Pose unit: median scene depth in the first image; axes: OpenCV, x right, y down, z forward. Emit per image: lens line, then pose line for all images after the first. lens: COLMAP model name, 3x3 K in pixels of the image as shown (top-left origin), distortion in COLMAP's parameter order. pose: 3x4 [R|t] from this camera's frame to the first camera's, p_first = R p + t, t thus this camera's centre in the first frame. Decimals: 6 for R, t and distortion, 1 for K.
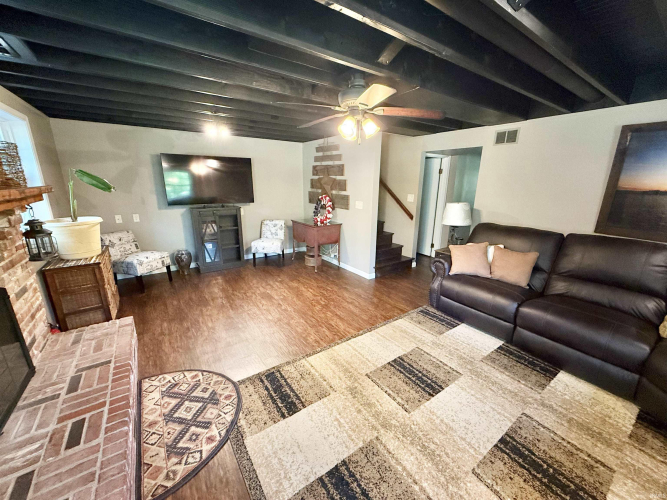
lens RADIAL K [[265.2, 0, 331.7], [0, 265.2, 251.8], [0, 0, 1]] dist [0.000325, -0.000229]
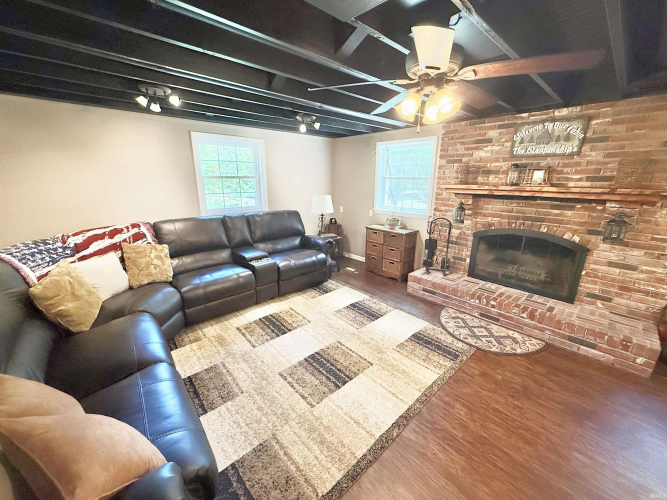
lens RADIAL K [[265.2, 0, 331.9], [0, 265.2, 249.8], [0, 0, 1]] dist [0.000325, -0.000229]
pose [[-0.991119, 0.016510, -0.131948, 0.475321], [-0.052984, 0.861064, 0.505729, -0.509568], [0.121966, 0.508228, -0.852542, 1.860002]]
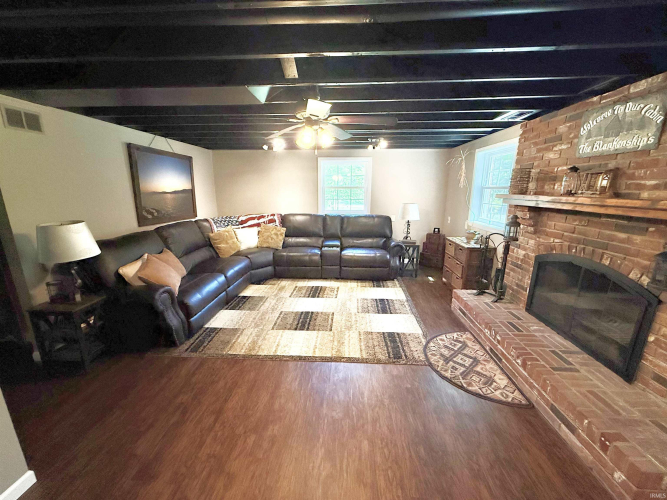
lens RADIAL K [[265.2, 0, 333.0], [0, 265.2, 250.7], [0, 0, 1]] dist [0.000325, -0.000229]
pose [[-0.791785, -0.155316, 0.590722, -0.688951], [0.149189, 0.888660, 0.433619, -0.542644], [-0.592299, 0.431463, -0.680457, 1.959064]]
